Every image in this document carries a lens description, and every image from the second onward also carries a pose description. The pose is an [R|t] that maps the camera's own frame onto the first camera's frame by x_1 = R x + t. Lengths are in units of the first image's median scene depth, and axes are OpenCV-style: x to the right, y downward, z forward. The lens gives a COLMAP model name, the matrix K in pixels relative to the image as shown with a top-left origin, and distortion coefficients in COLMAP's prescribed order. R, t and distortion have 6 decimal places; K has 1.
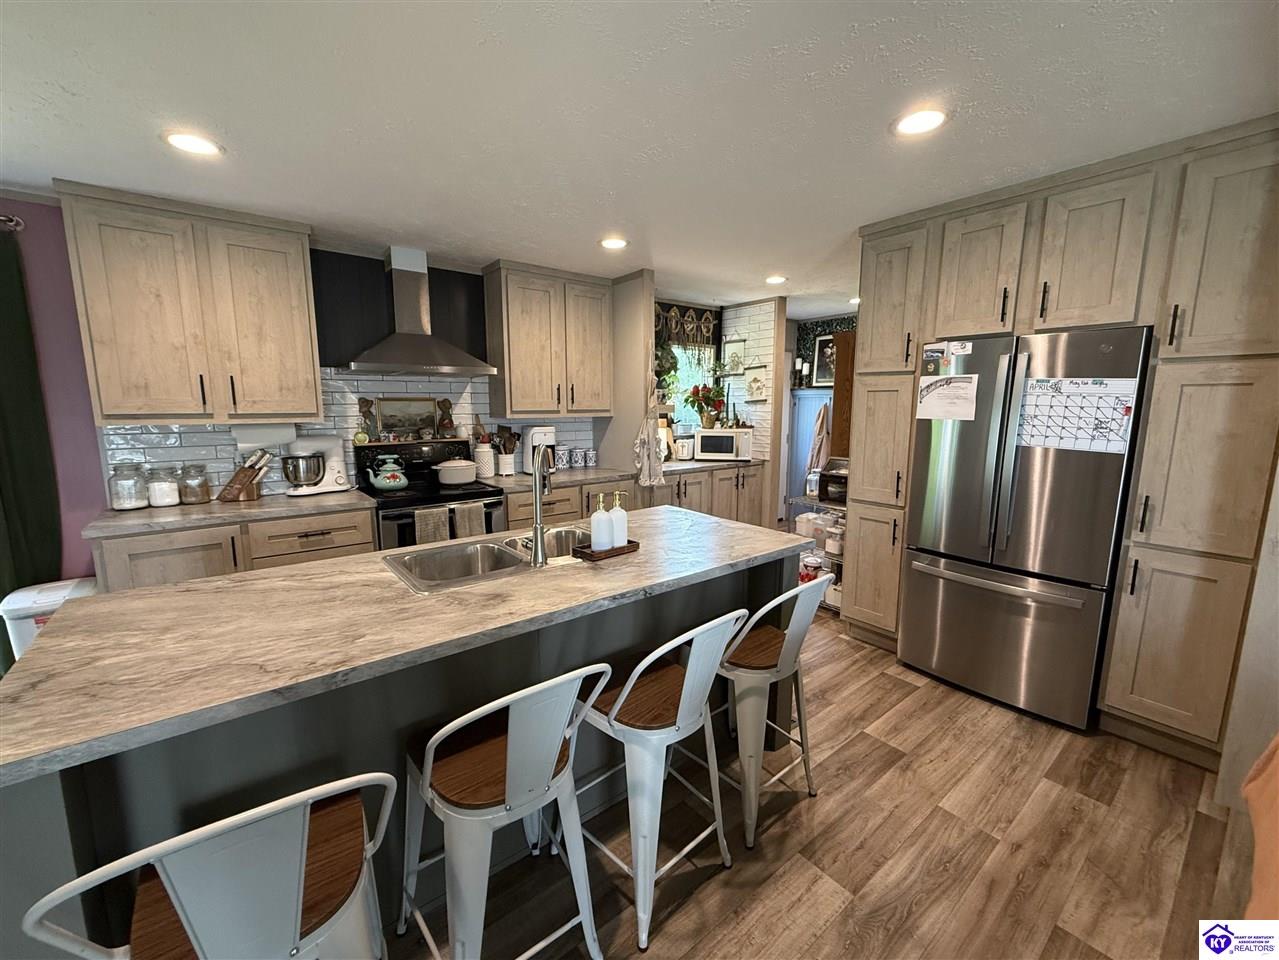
lens RADIAL K [[520.4, 0, 637.2], [0, 520.4, 480.8], [0, 0, 1]] dist [-0.000434, -0.000022]
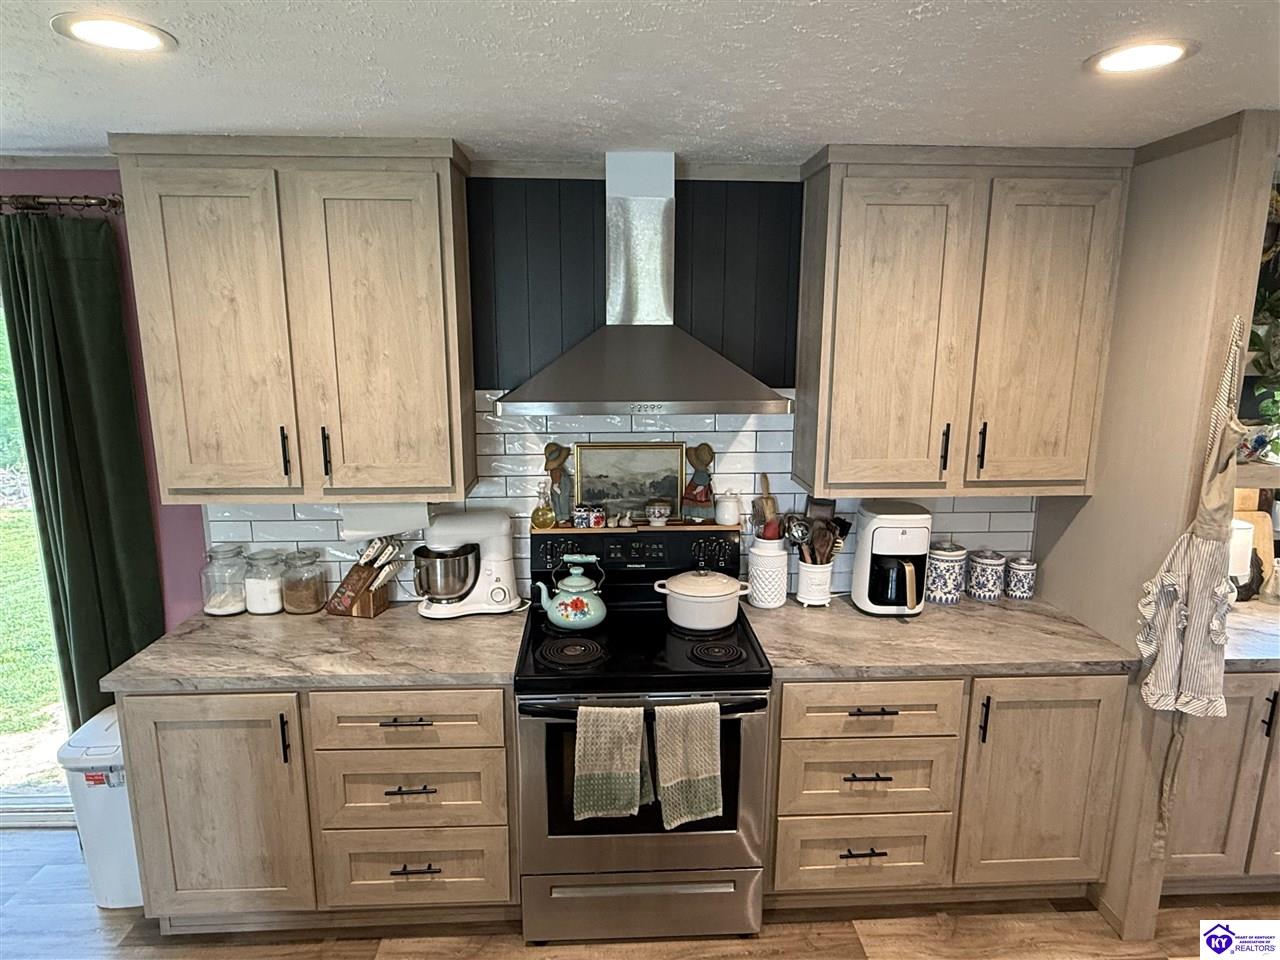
lens RADIAL K [[754.1, 0, 646.8], [0, 754.1, 479.1], [0, 0, 1]] dist [0.002792, 0.002338]
pose [[0.814101, 0.120062, -0.568176, 0.004860], [-0.088120, 0.992605, 0.083488, -0.196978], [0.573998, -0.017900, 0.818661, 0.409634]]
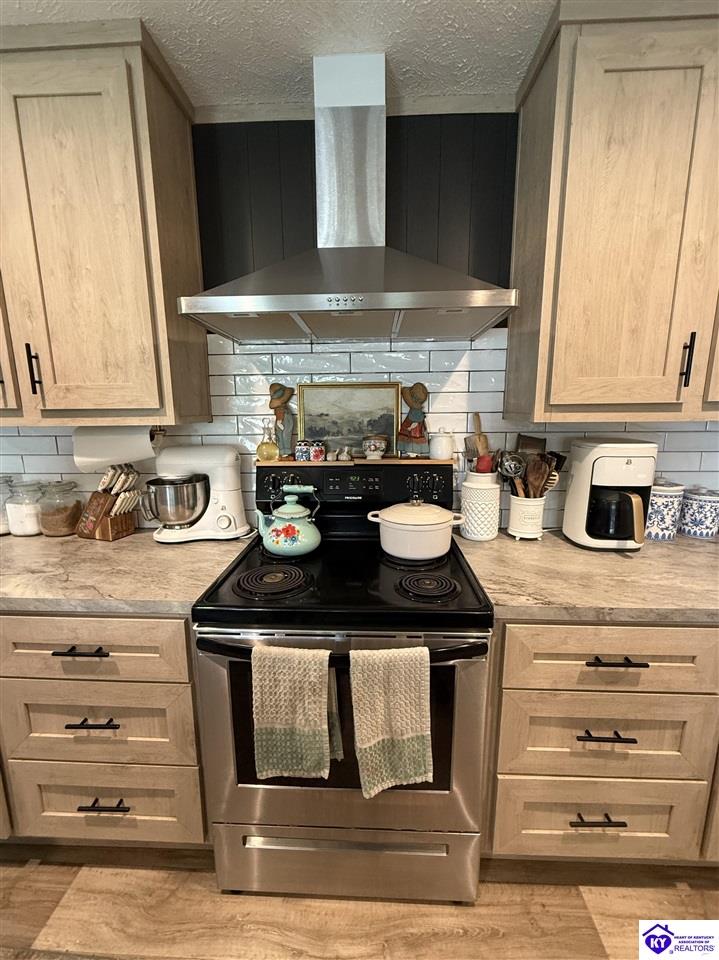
lens RADIAL K [[381.0, 0, 365.9], [0, 381.0, 476.6], [0, 0, 1]] dist [0.001360, -0.000698]
pose [[0.757809, 0.110471, -0.643057, -0.162481], [-0.087785, 0.993864, 0.067287, -0.092634], [0.646544, 0.005460, 0.762857, 0.735282]]
